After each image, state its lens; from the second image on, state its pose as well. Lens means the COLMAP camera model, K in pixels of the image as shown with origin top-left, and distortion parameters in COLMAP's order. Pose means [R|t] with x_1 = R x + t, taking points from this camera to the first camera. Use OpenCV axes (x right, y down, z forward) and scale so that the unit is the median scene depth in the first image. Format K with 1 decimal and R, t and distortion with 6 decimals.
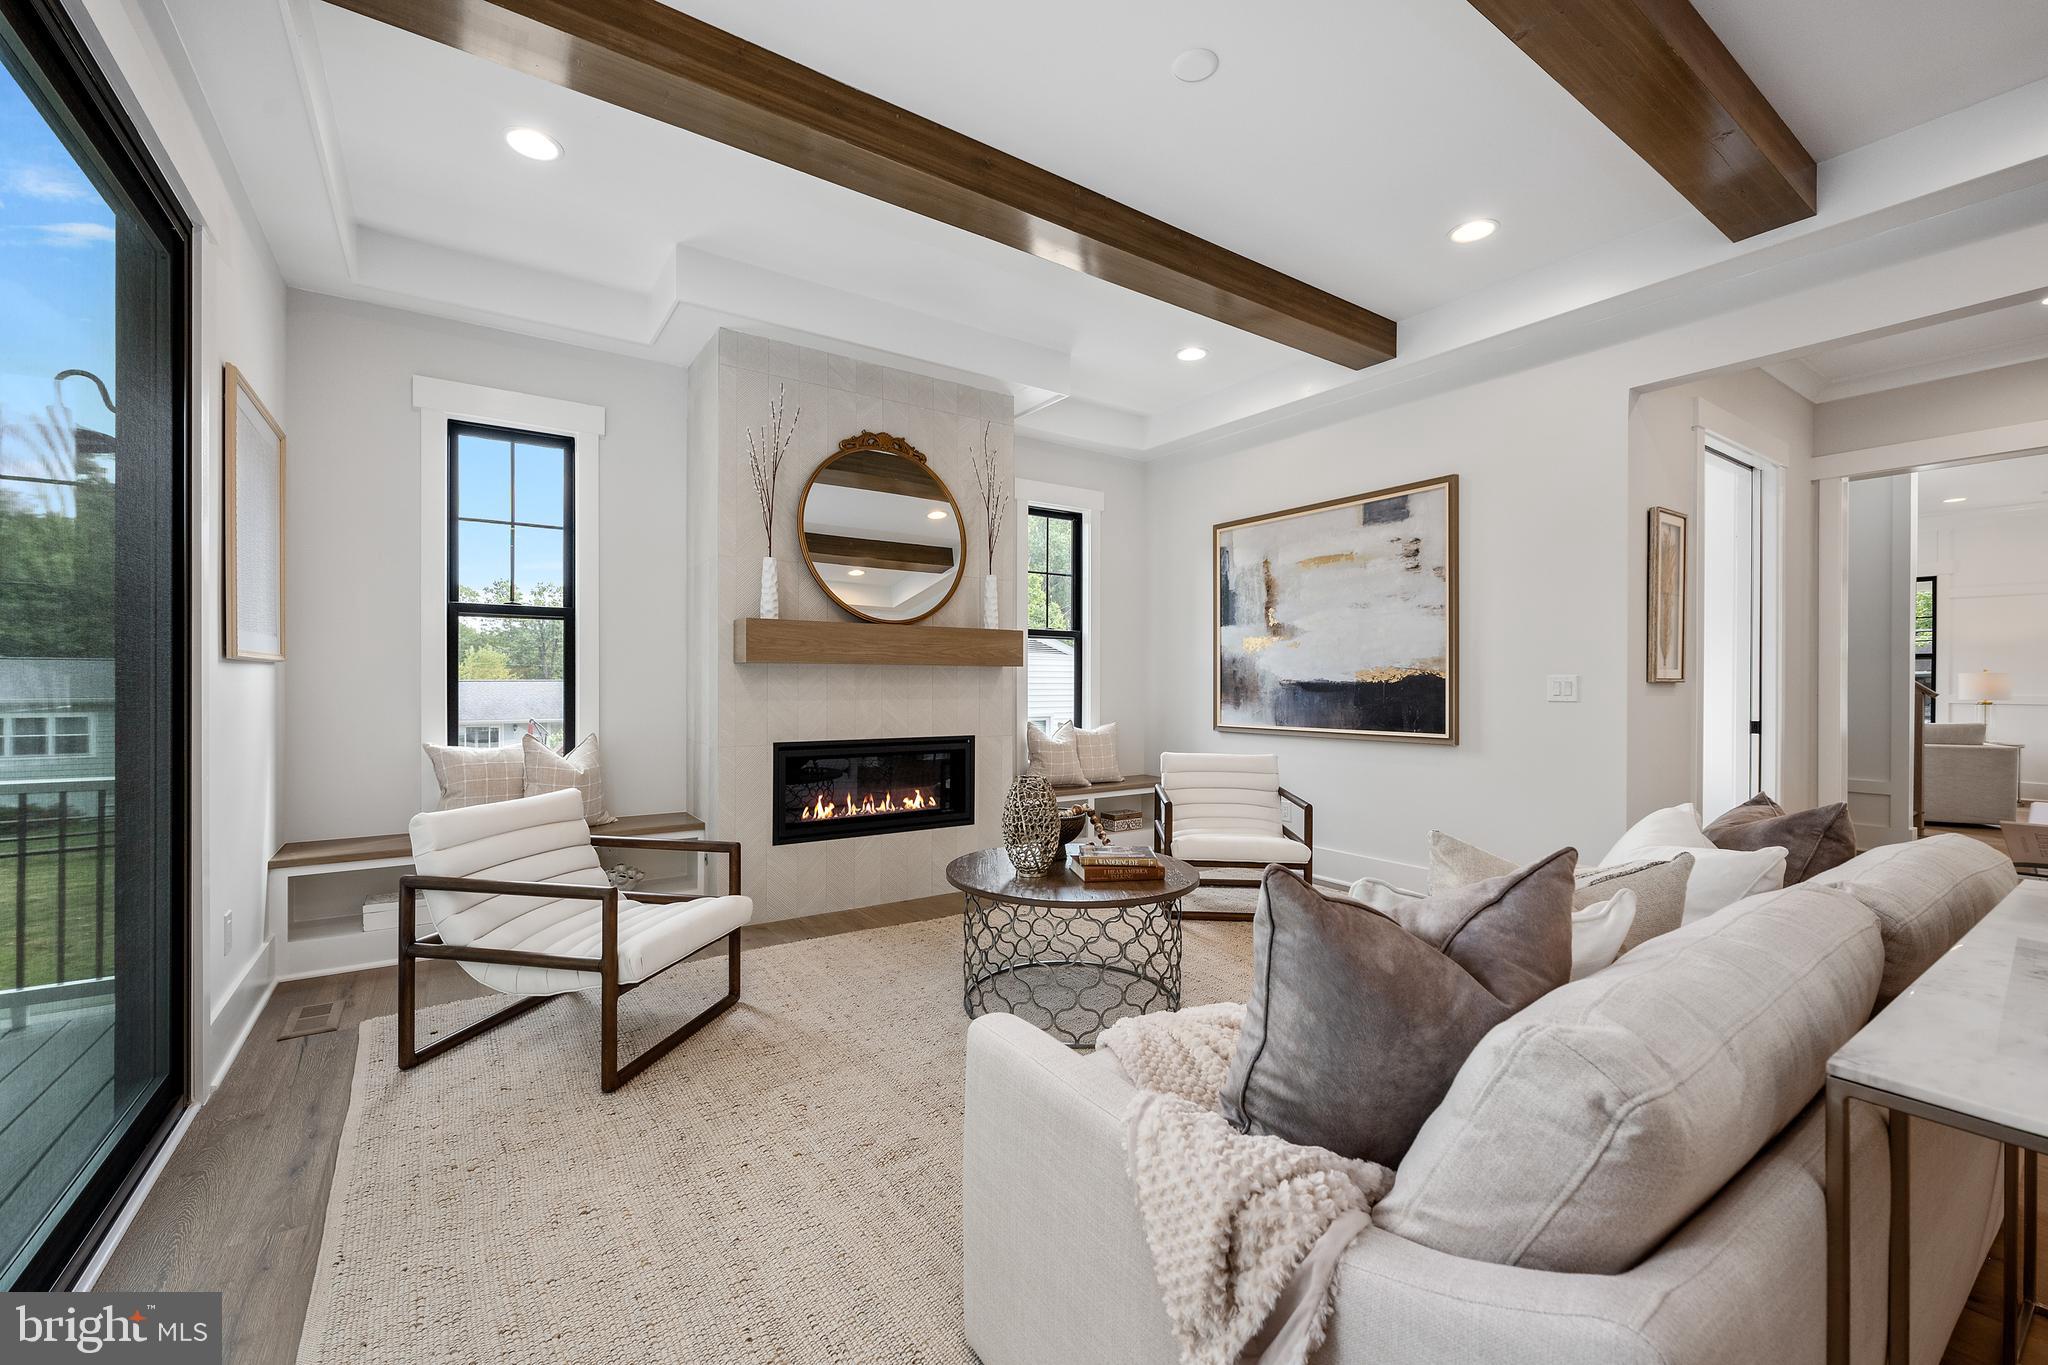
lens RADIAL K [[840.6, 0, 1031.1], [0, 840.6, 686.1], [0, 0, 1]] dist [-0.003209, -0.000328]
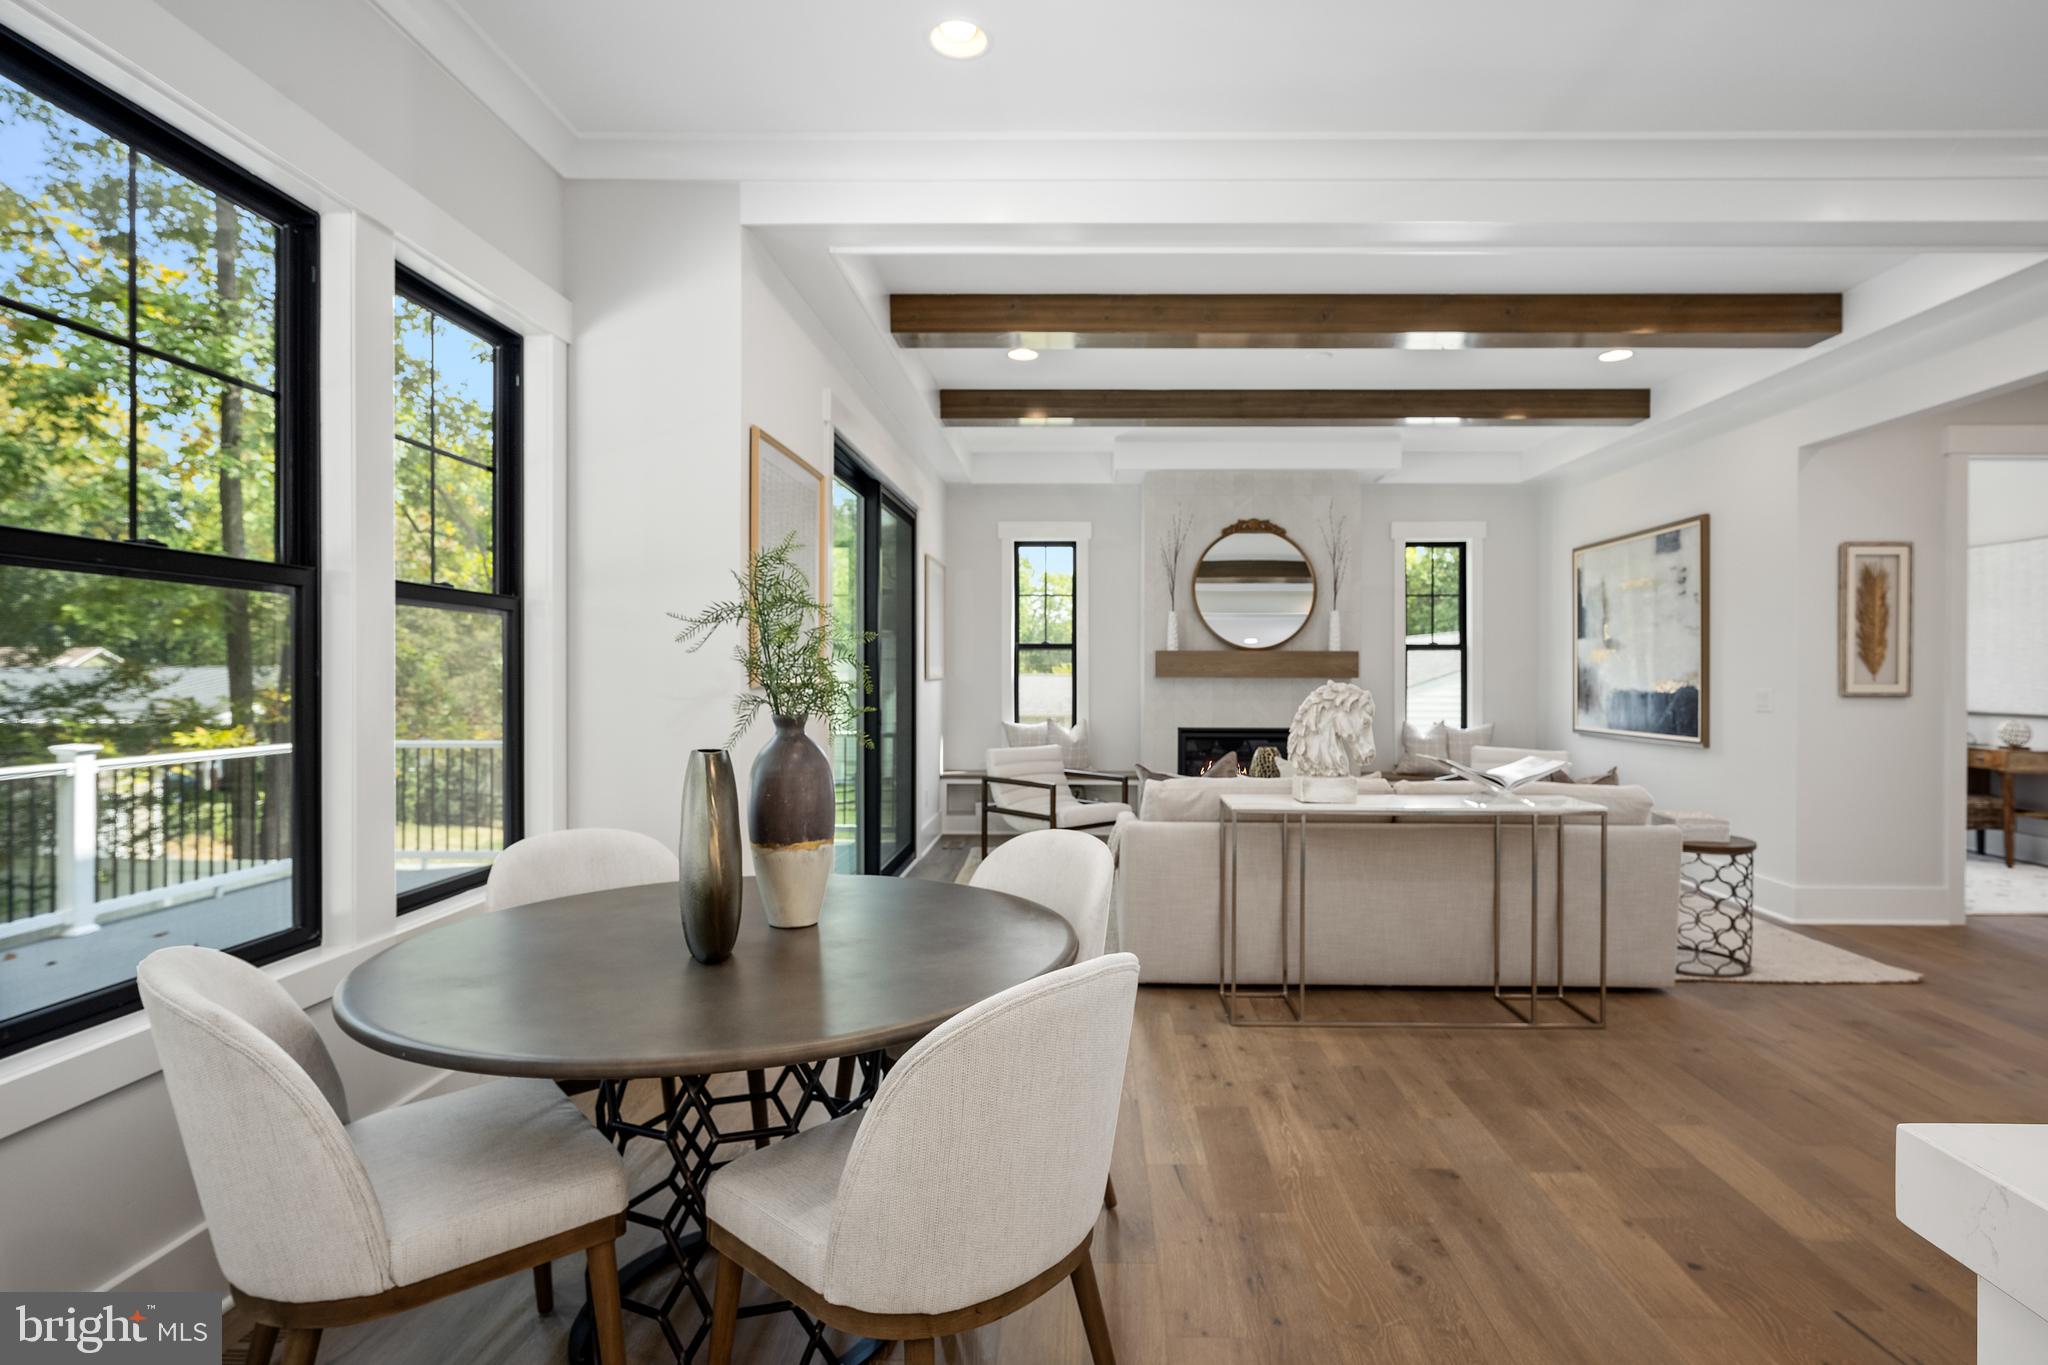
lens RADIAL K [[996.0, 0, 1029.8], [0, 996.0, 664.7], [0, 0, 1]] dist [-0.002532, -0.000351]
pose [[0.799026, -0.006147, -0.601265, 0.540482], [-0.001259, 0.999928, -0.011895, -0.024969], [0.601295, 0.010261, 0.798961, -0.601475]]
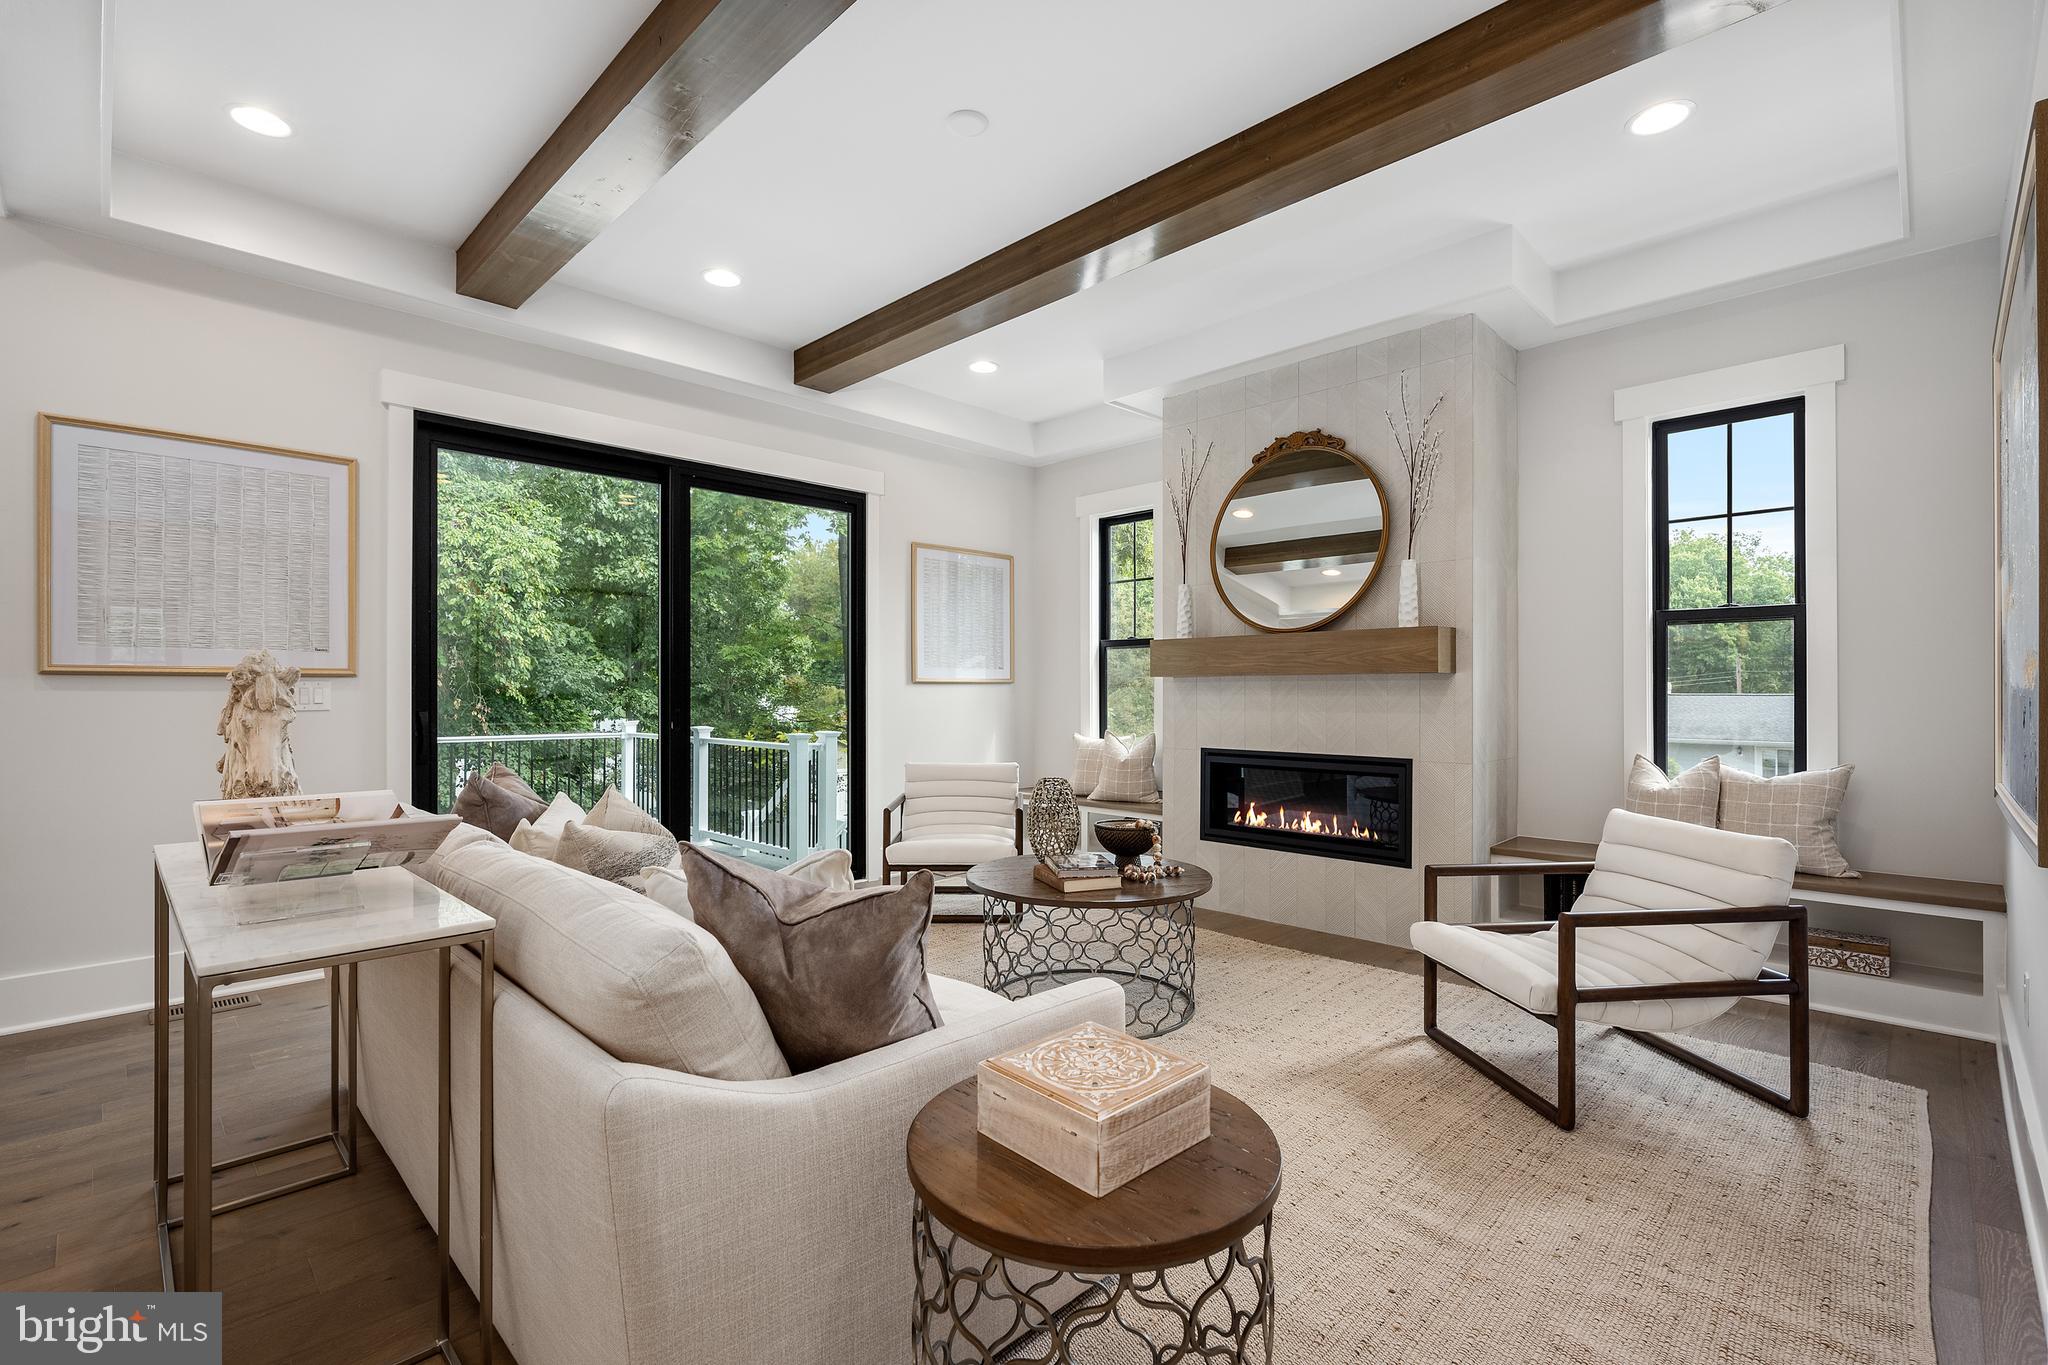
lens RADIAL K [[889.7, 0, 1049.3], [0, 889.7, 686.6], [0, 0, 1]] dist [-0.000678, -0.000045]
pose [[0.200197, -0.011731, -0.979685, 0.736647], [-0.002217, 0.999920, -0.012427, 0.001104], [0.979753, 0.004660, 0.200155, 0.510247]]
